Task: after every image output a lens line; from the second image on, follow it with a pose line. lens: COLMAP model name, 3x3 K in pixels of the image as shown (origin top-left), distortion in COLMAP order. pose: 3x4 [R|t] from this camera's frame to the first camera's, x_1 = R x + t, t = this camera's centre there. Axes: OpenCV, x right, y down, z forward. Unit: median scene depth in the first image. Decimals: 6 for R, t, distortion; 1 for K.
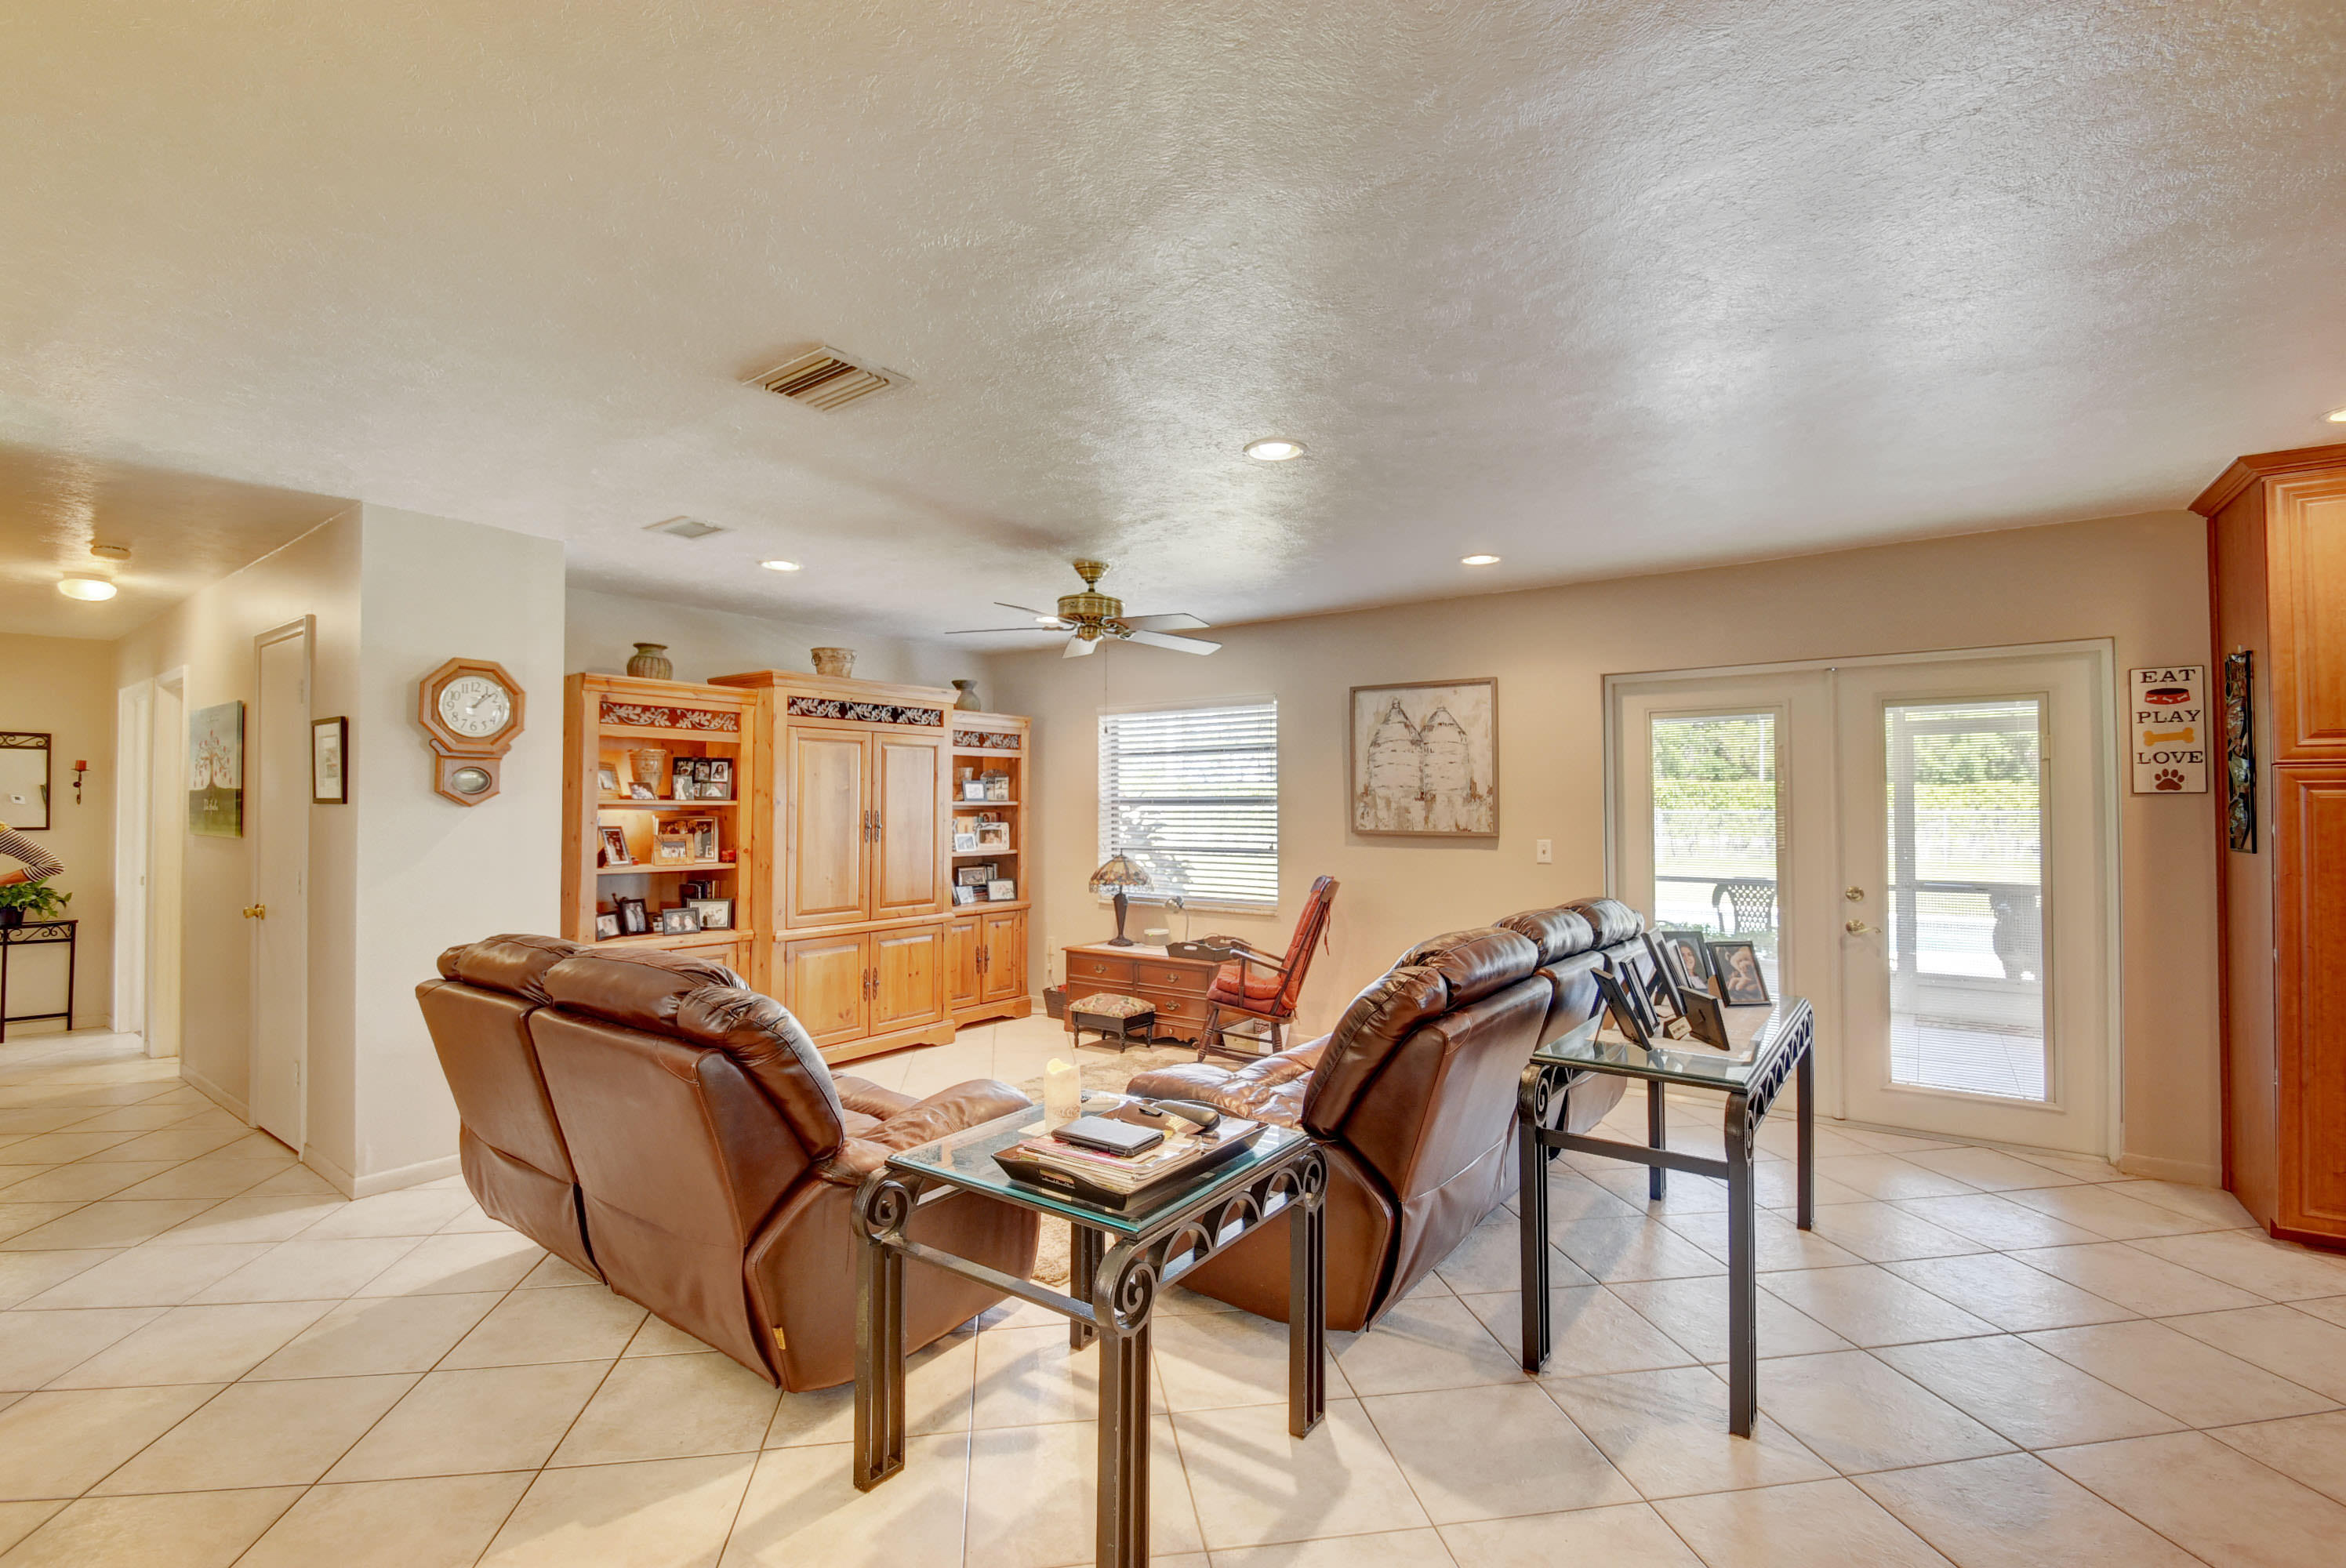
lens RADIAL K [[1028.4, 0, 1161.3], [0, 1028.4, 768.8], [0, 0, 1]] dist [0.001066, -0.009040]
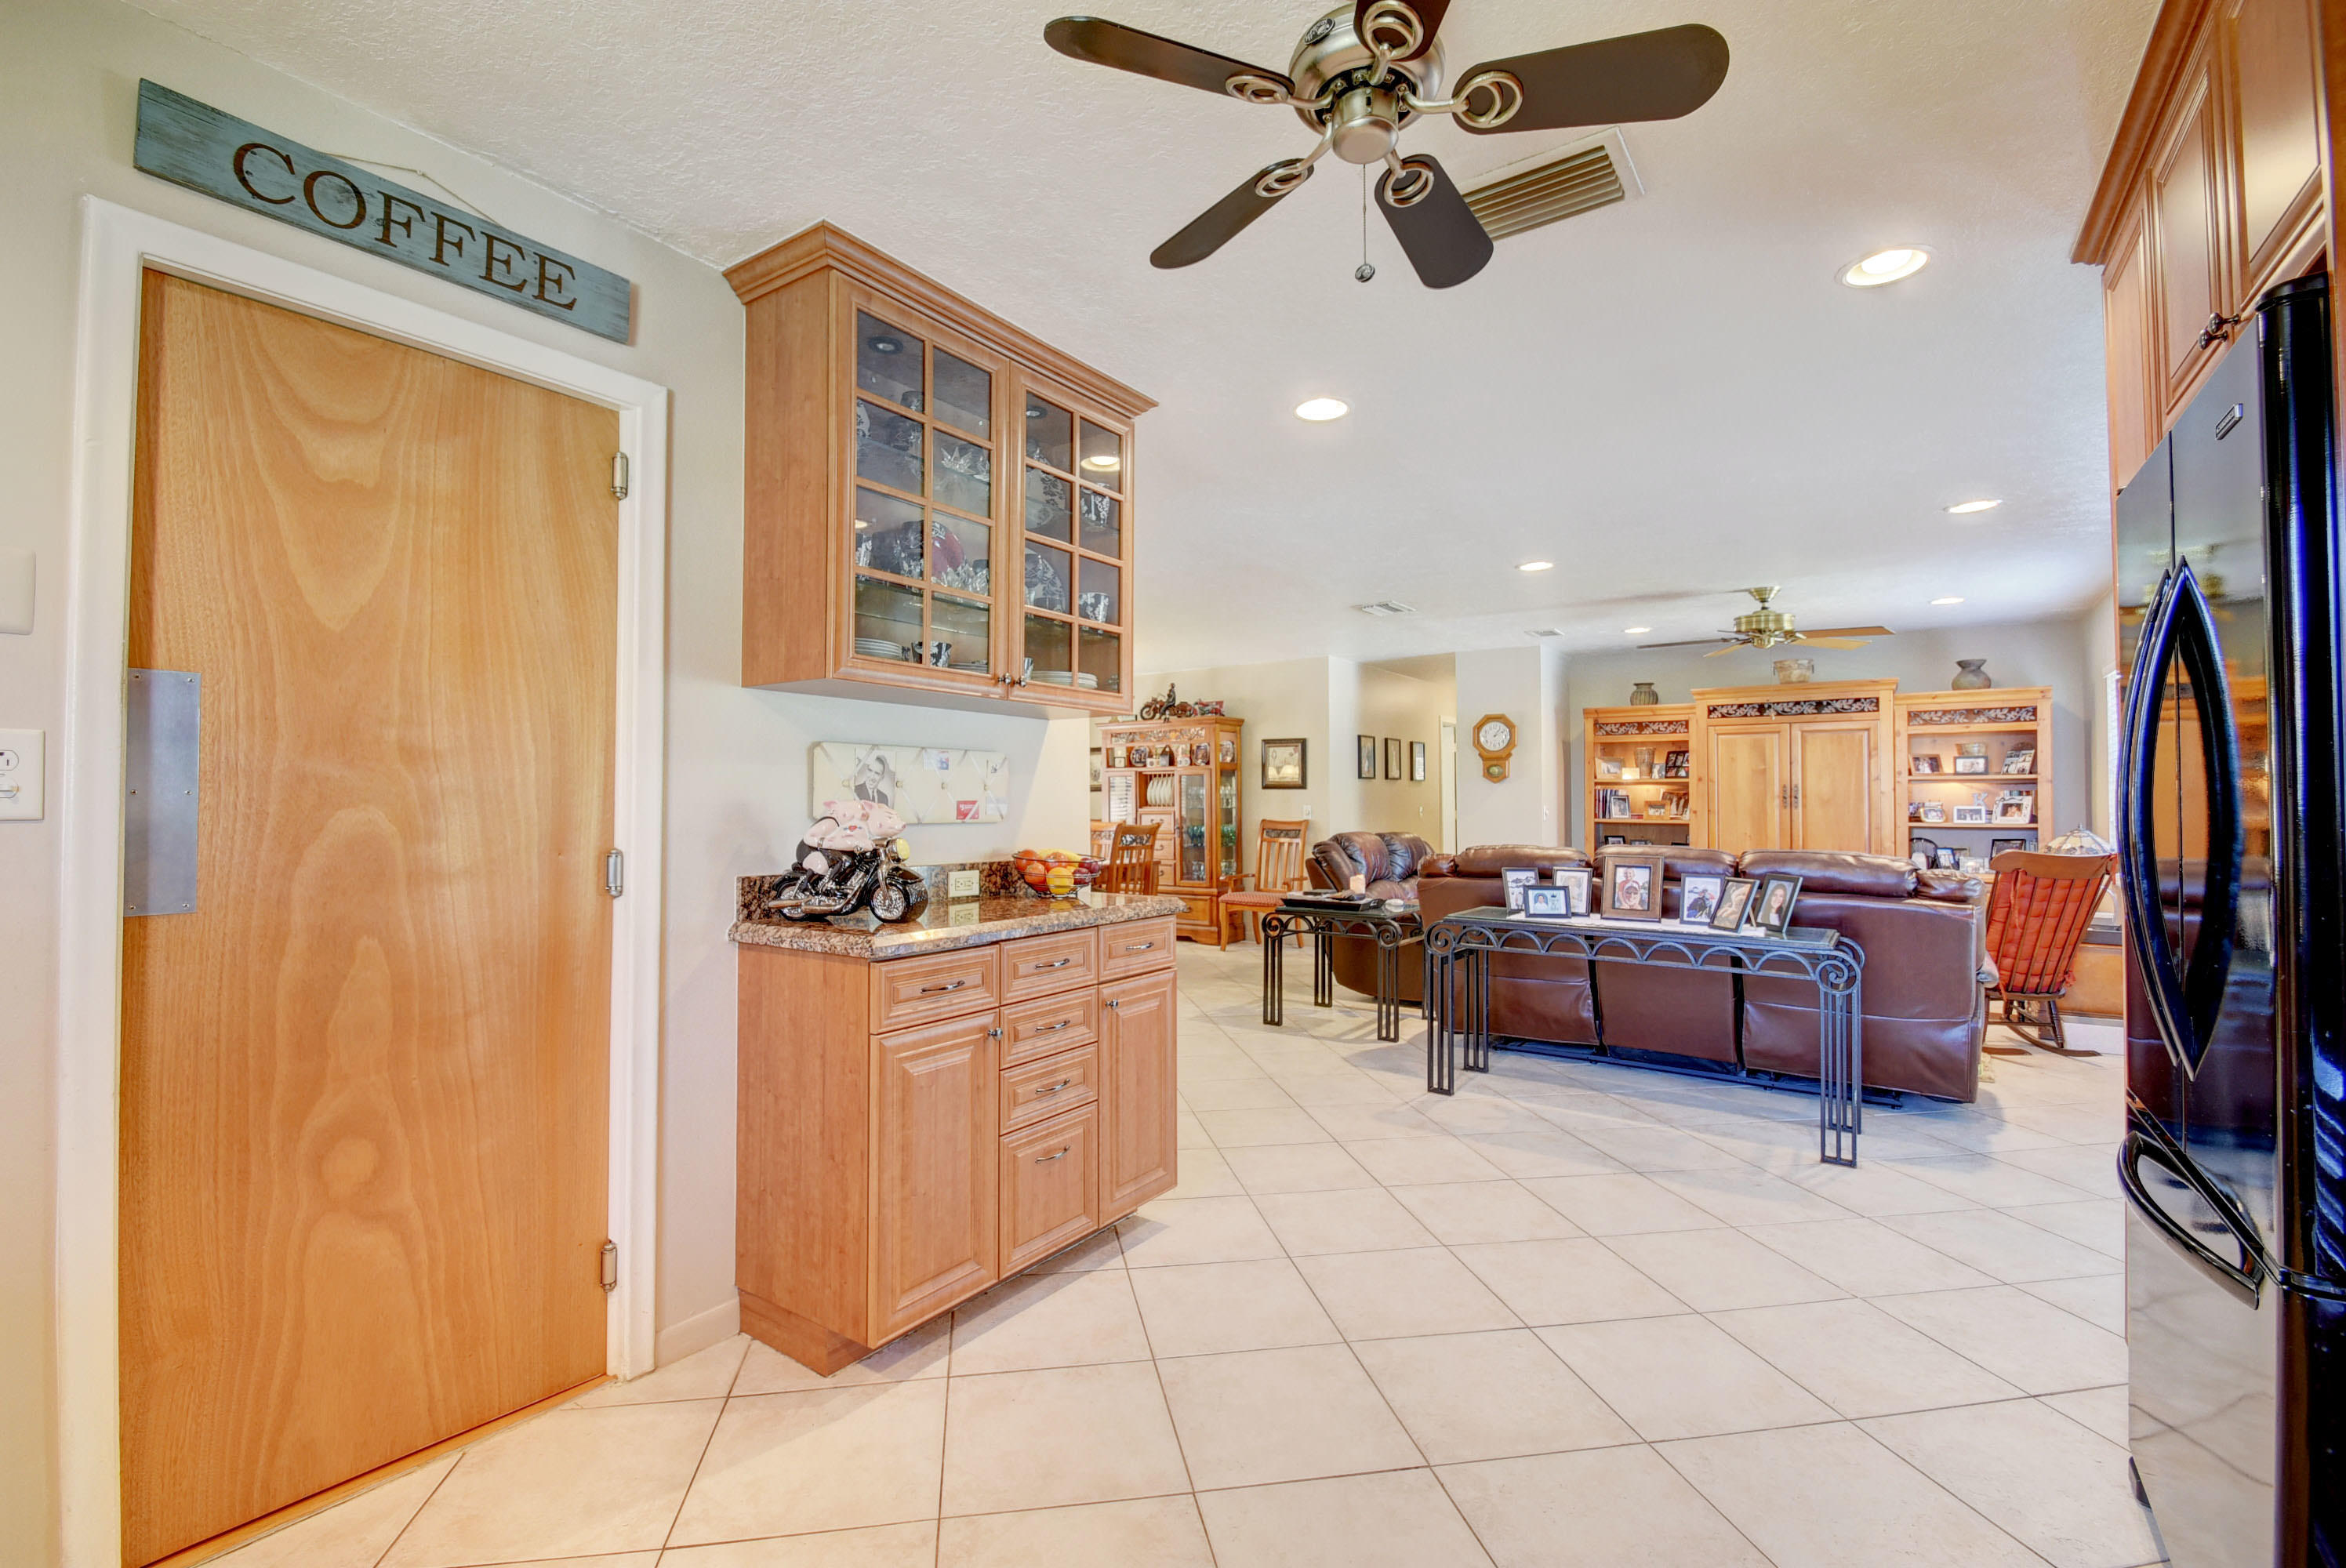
lens RADIAL K [[1028.4, 0, 1157.3], [0, 1028.4, 775.9], [0, 0, 1]] dist [0.001066, -0.009040]
pose [[0.016583, -0.023407, -0.999588, 1.063657], [0.036258, 0.999082, -0.022793, 0.032568], [0.999205, -0.035865, 0.017416, 0.195607]]
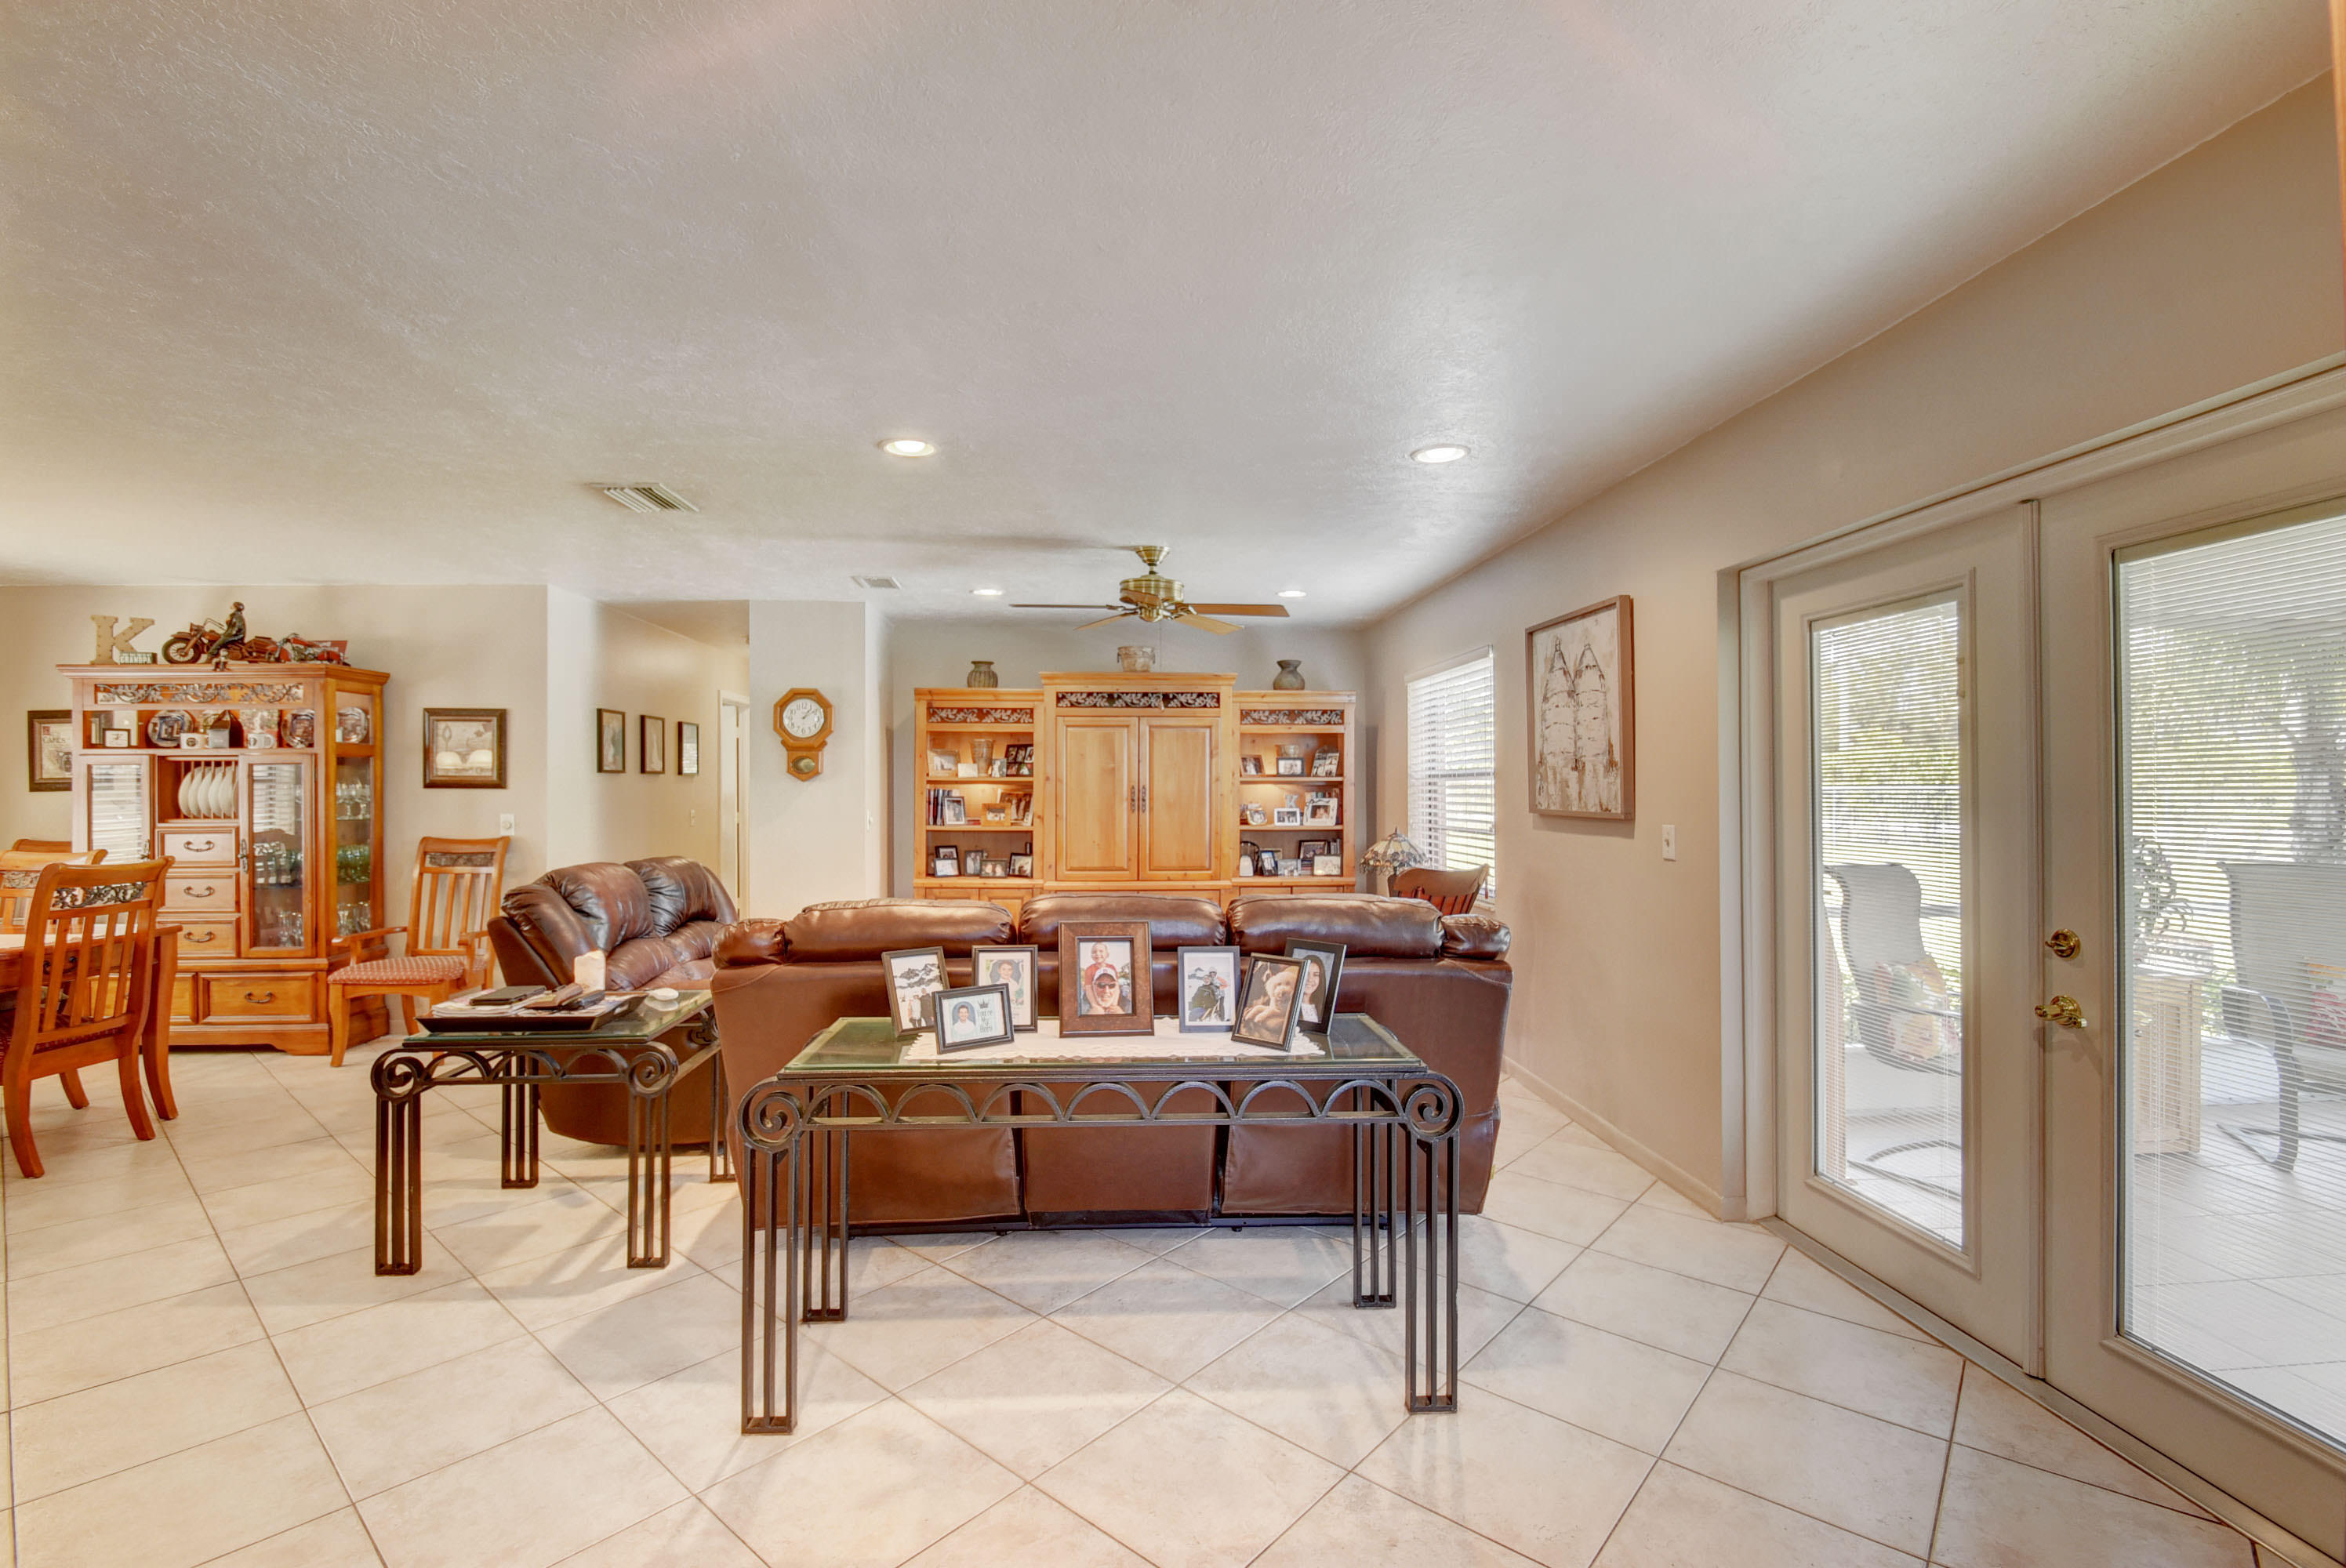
lens RADIAL K [[1028.4, 0, 1159.7], [0, 1028.4, 776.3], [0, 0, 1]] dist [0.001066, -0.009040]
pose [[0.649445, -0.008689, -0.760359, 0.651287], [0.028022, 0.999529, 0.012512, 0.017850], [0.759892, -0.029432, 0.649382, 0.288638]]
